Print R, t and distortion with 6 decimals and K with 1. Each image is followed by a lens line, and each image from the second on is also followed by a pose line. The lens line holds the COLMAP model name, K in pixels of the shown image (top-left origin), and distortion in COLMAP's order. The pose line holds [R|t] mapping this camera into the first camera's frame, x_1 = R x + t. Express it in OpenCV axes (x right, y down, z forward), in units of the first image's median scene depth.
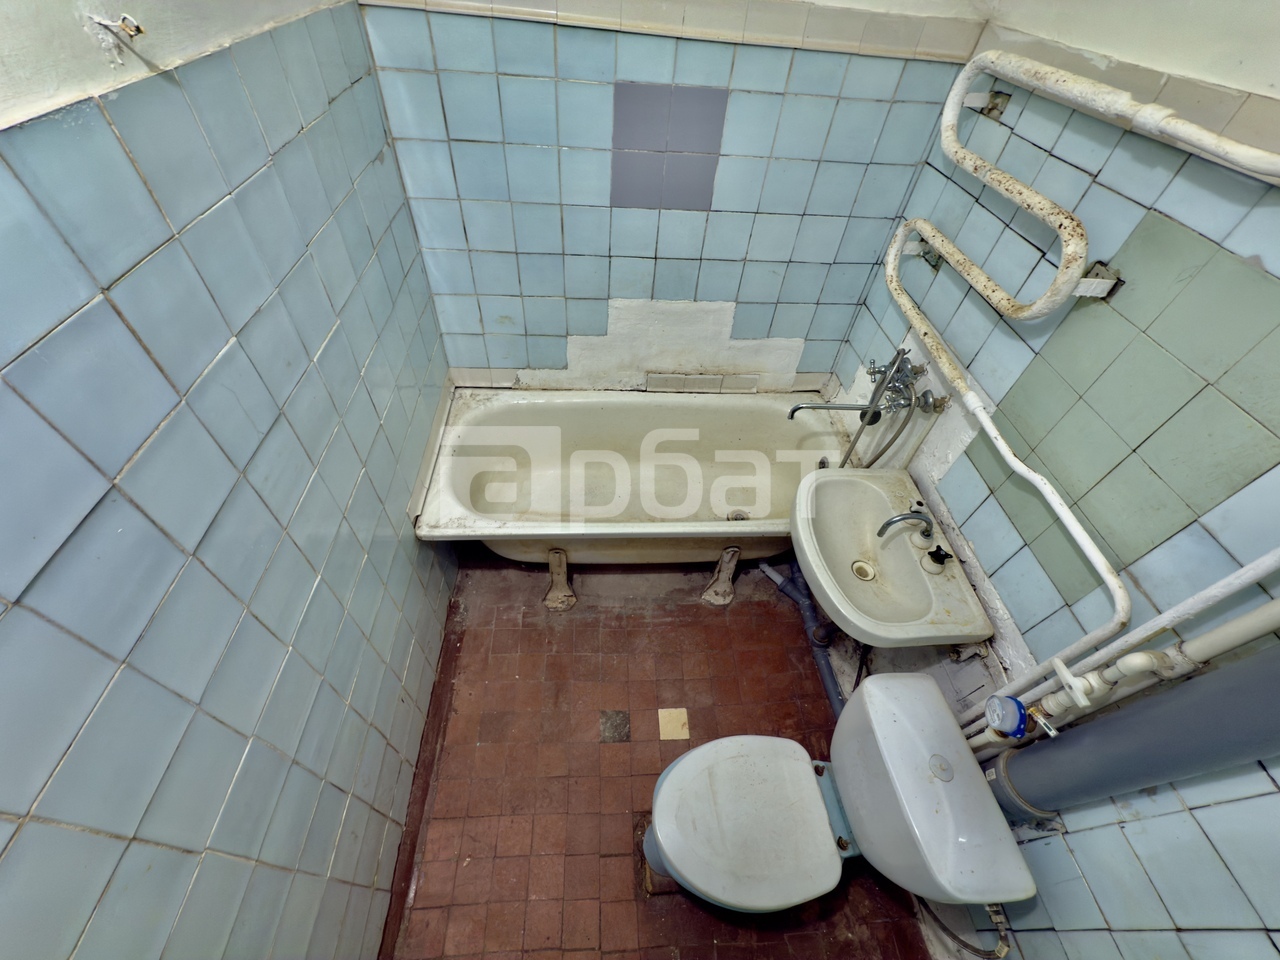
lens RADIAL K [[509.0, 0, 638.9], [0, 509.0, 484.1], [0, 0, 1]] dist [-0.000647, 0.000362]
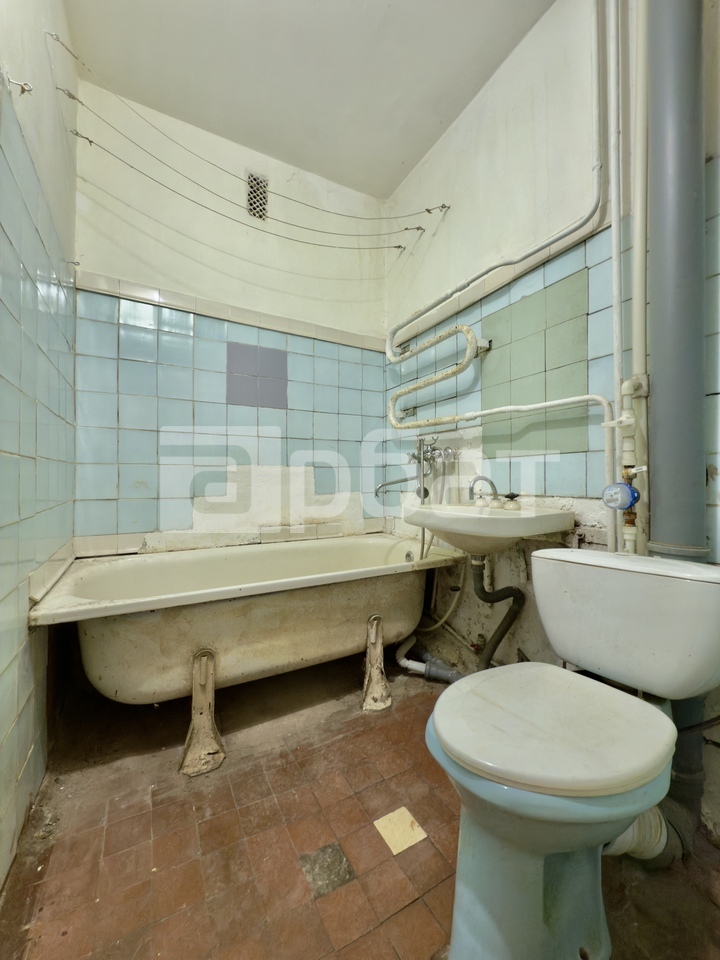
lens RADIAL K [[381.7, 0, 358.8], [0, 381.7, 481.1], [0, 0, 1]] dist [-0.000647, 0.000362]
pose [[0.898660, -0.069096, 0.433170, -0.172211], [0.368114, 0.655821, -0.659083, 0.439521], [-0.238543, 0.751747, 0.614796, 0.271784]]
